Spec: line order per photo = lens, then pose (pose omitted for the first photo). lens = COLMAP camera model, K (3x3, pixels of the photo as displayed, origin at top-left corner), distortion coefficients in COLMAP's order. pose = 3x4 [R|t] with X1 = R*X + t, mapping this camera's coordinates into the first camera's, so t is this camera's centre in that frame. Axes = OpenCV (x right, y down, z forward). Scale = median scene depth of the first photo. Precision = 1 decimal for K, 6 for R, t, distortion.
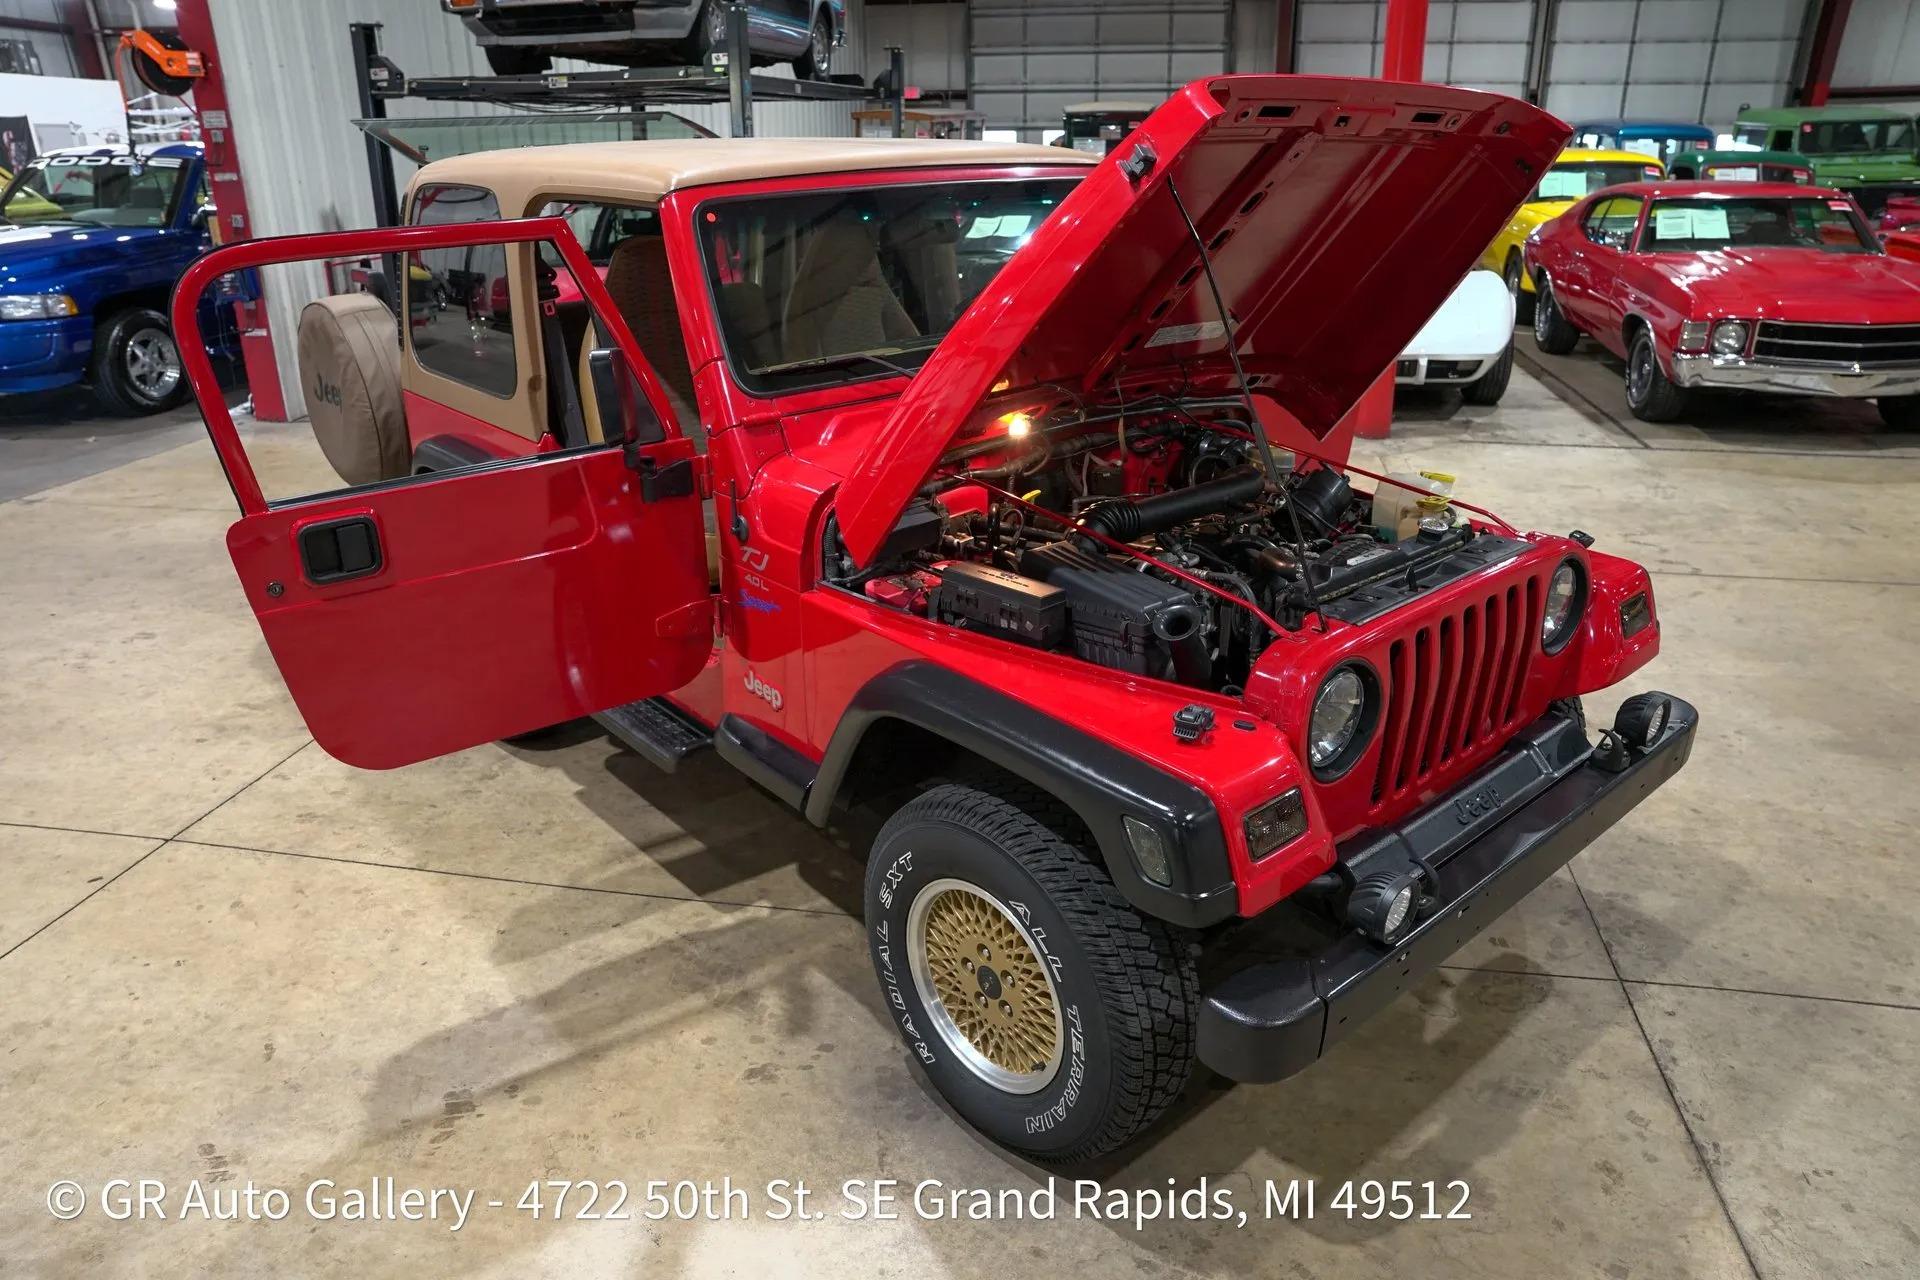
lens RADIAL K [[1315.7, 0, 960.0], [0, 1315.7, 640.0], [0, 0, 1]] dist [-0.147341, 0.118052]
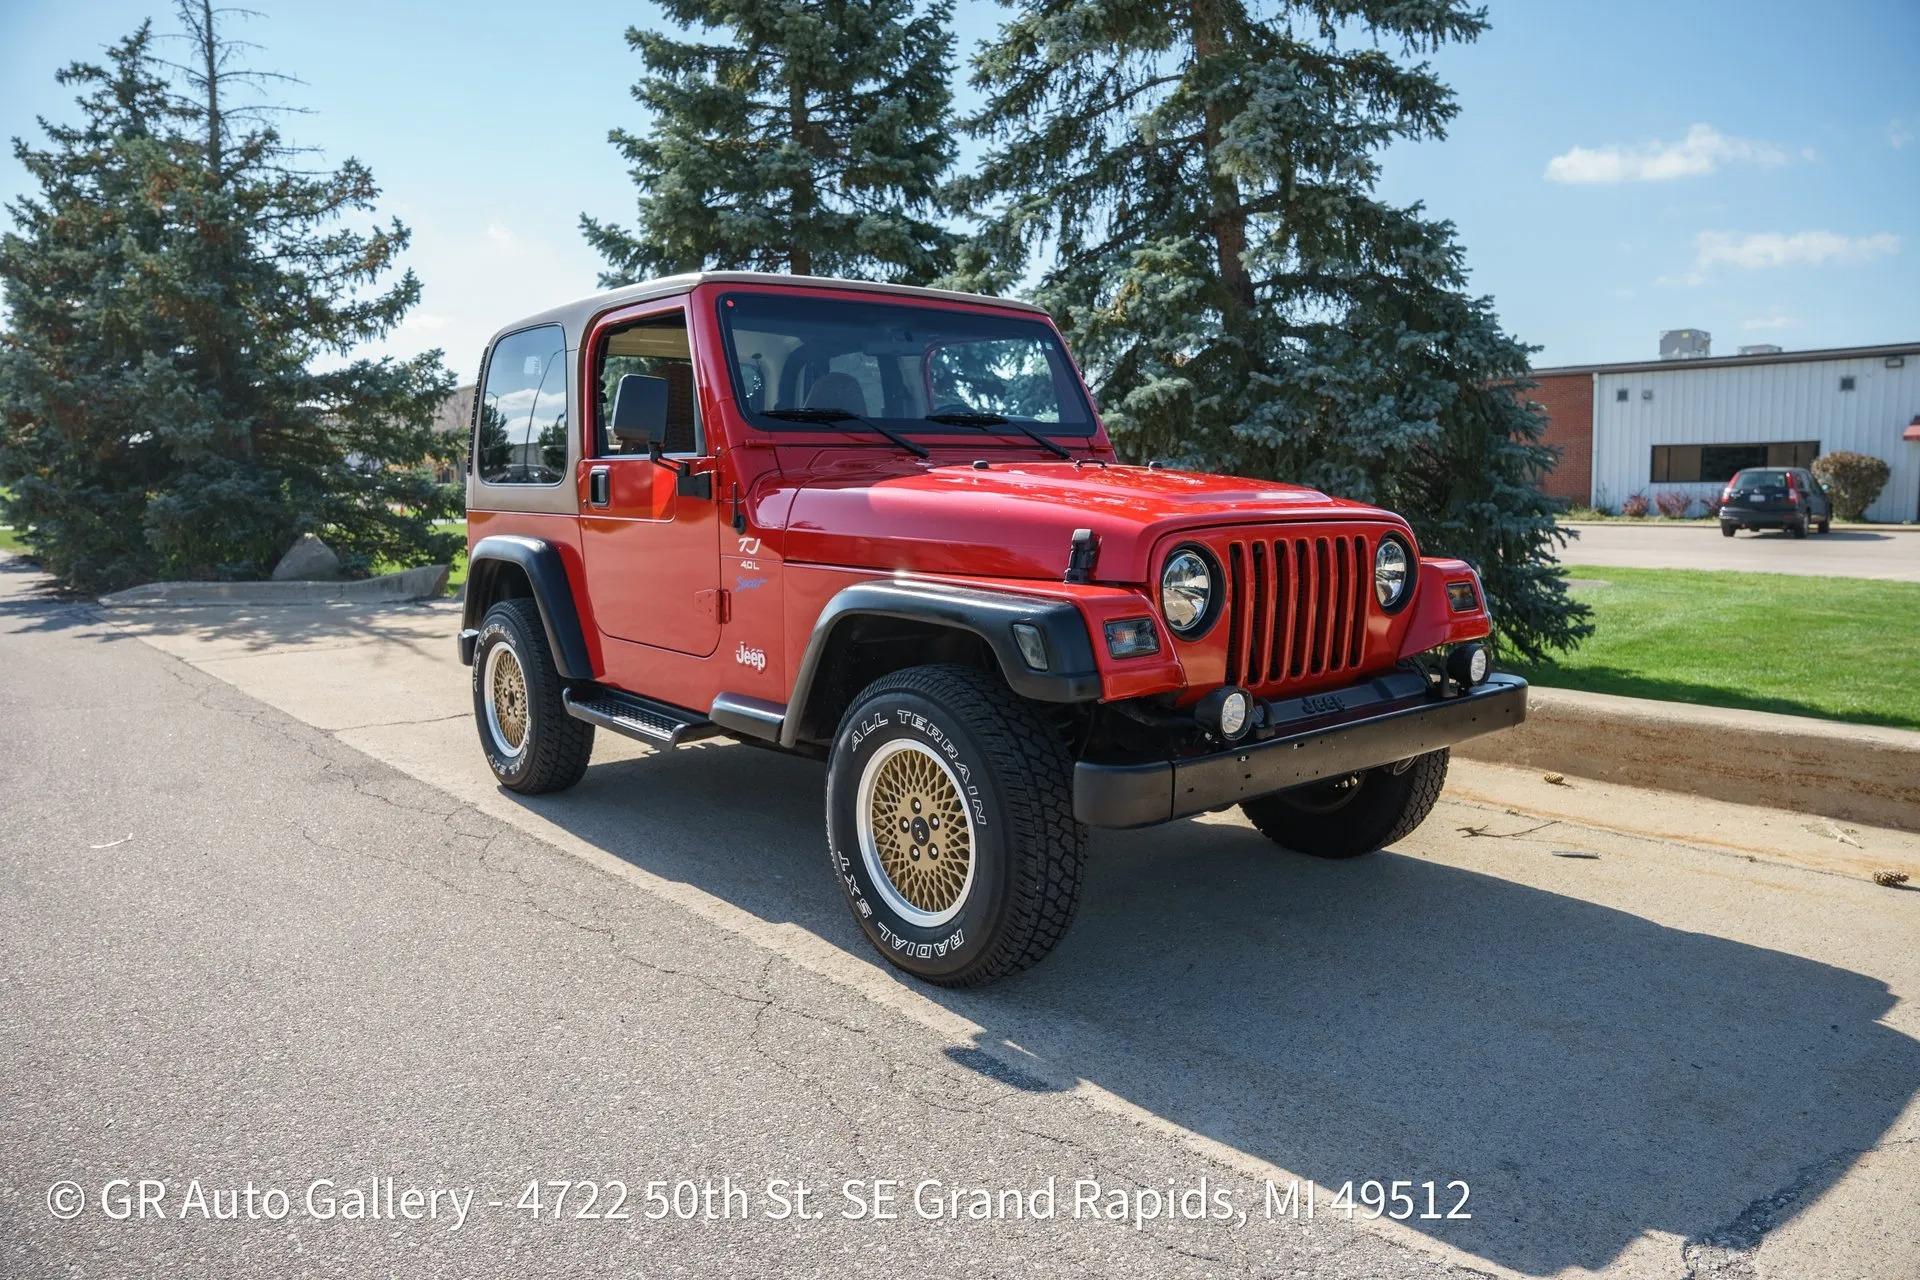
lens RADIAL K [[1315.7, 0, 960.0], [0, 1315.7, 640.0], [0, 0, 1]] dist [-0.147341, 0.118052]
pose [[0.999884, 0.007851, -0.013055, 0.053302], [-0.011010, 0.964702, -0.263112, 0.296301], [0.010529, 0.263225, 0.964677, -0.162396]]
